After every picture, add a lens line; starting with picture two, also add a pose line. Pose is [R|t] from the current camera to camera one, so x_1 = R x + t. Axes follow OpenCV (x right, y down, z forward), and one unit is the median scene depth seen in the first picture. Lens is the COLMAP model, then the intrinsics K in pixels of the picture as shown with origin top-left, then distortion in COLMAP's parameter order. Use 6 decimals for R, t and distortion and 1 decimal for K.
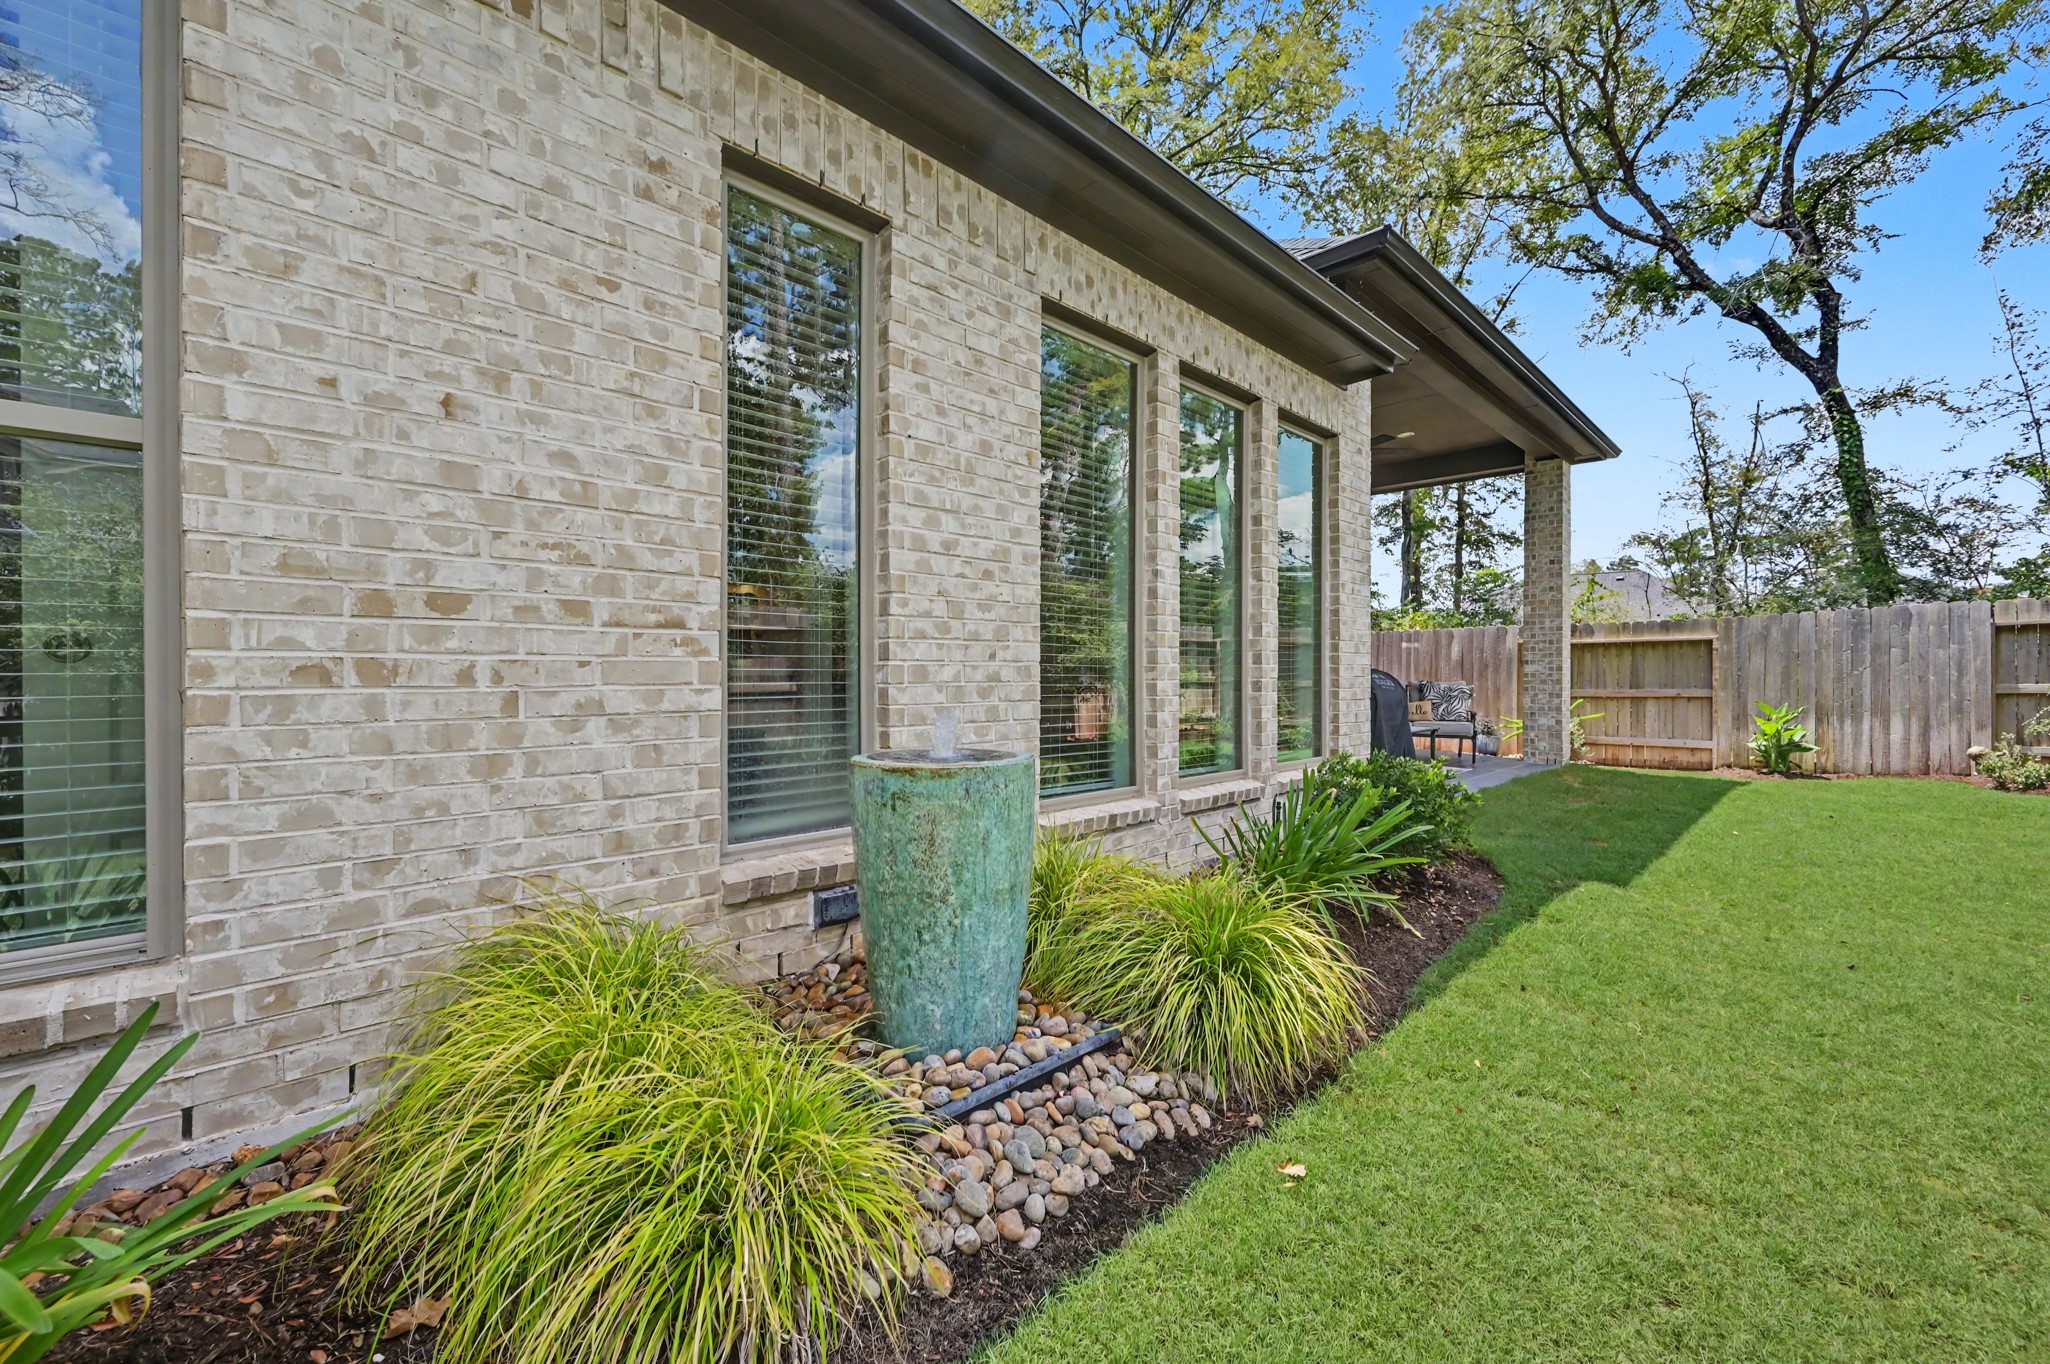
lens RADIAL K [[813.7, 0, 1028.7], [0, 813.7, 679.6], [0, 0, 1]] dist [-0.006353, 0.001920]
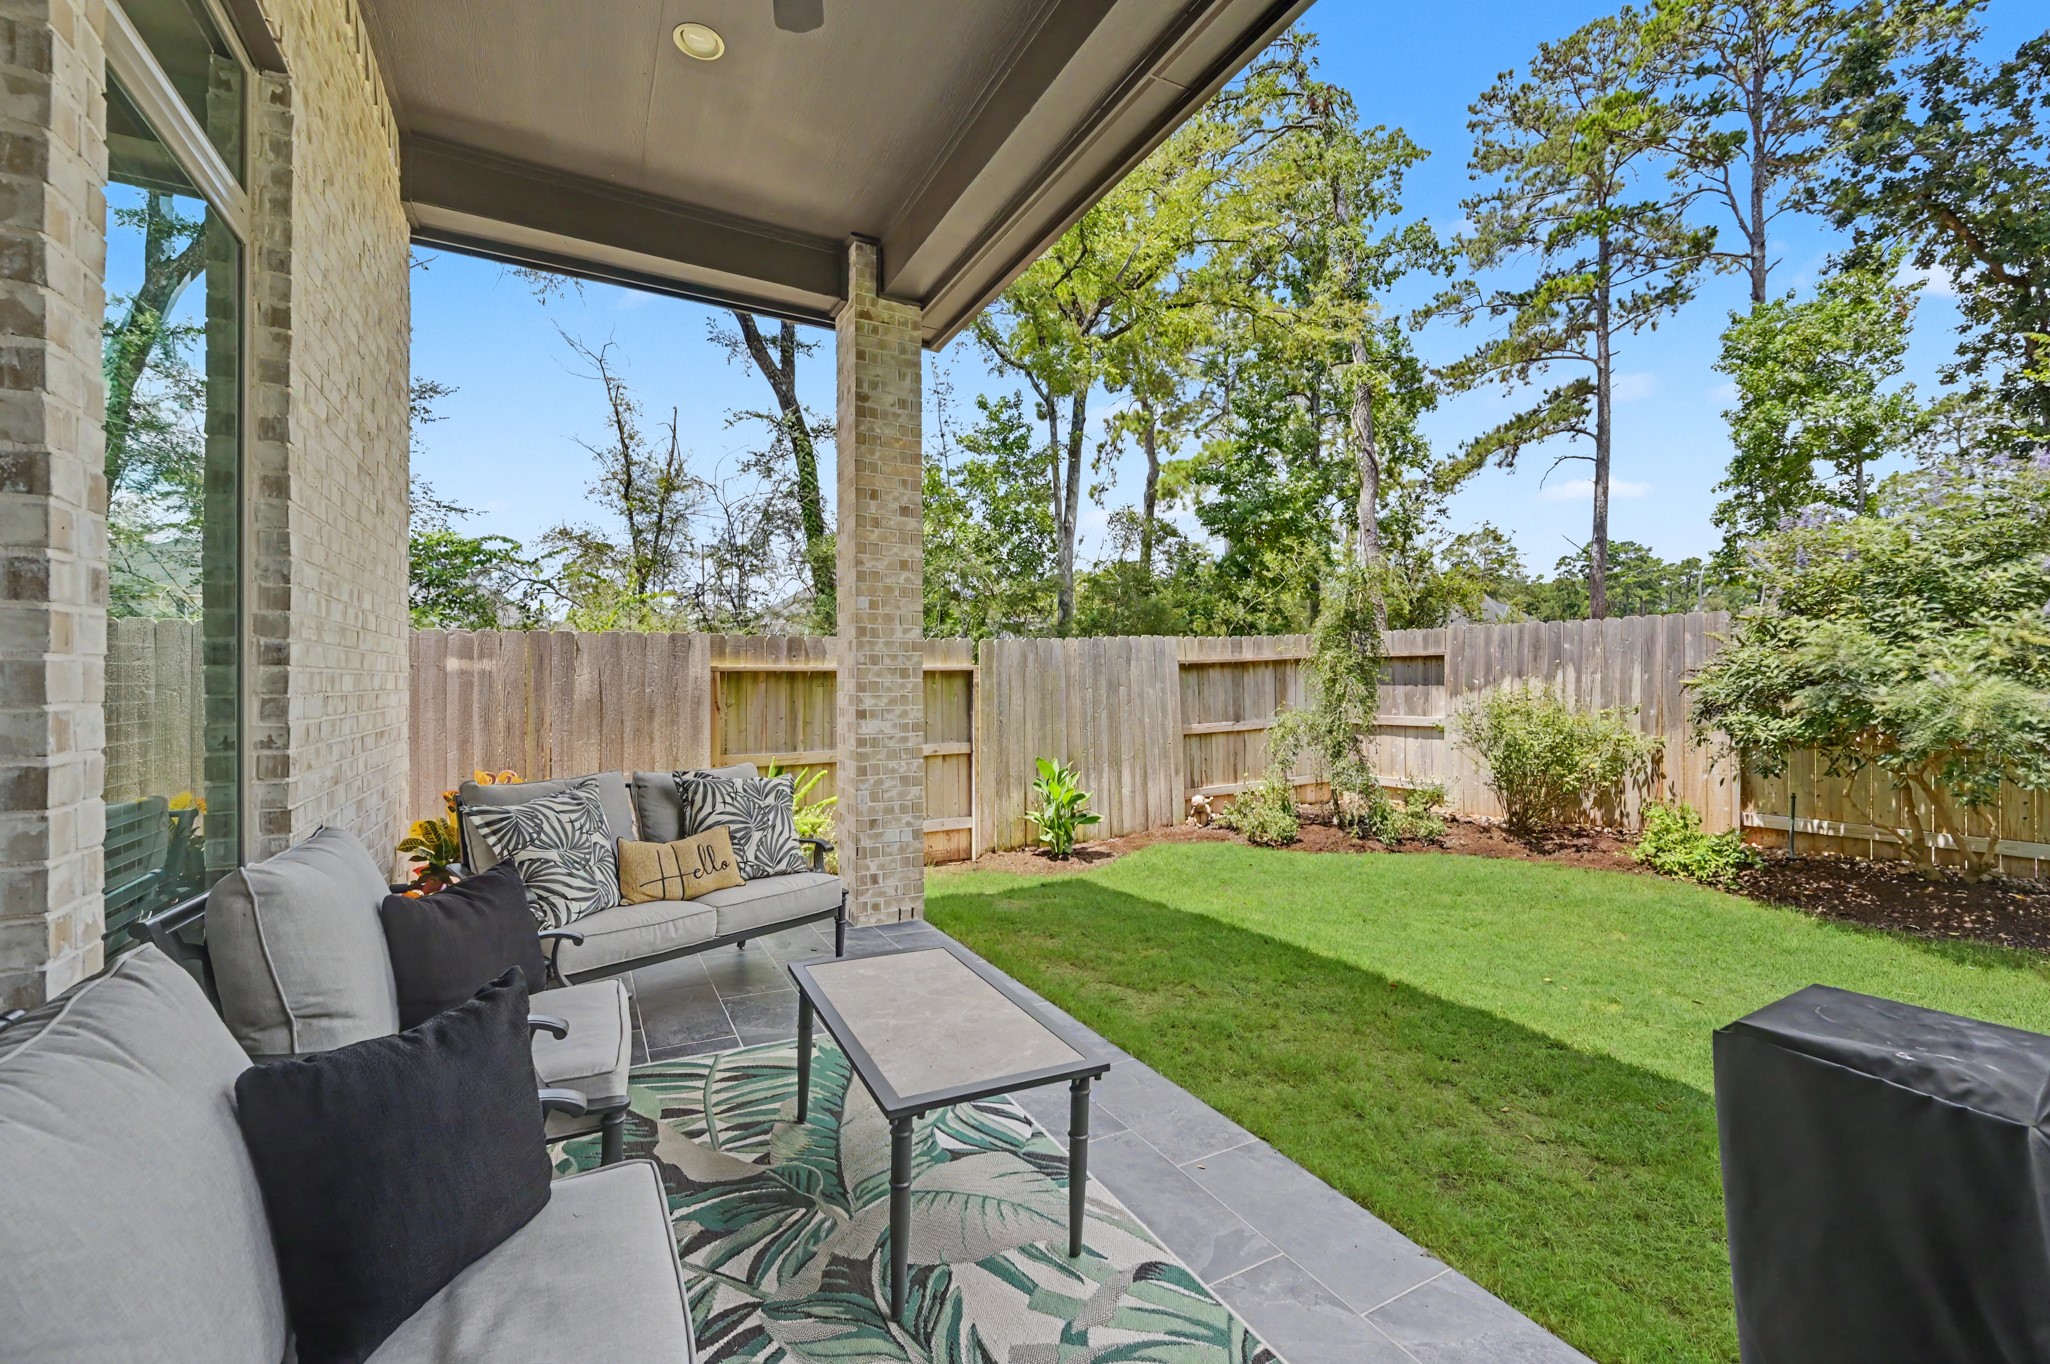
lens RADIAL K [[845.3, 0, 1024.9], [0, 845.3, 676.2], [0, 0, 1]] dist [0.002300, 0.000160]
pose [[0.277882, 0.008086, 0.960581, 0.098550], [0.010303, 0.999882, -0.011397, -0.021295], [-0.960560, 0.013064, 0.277766, 0.453481]]
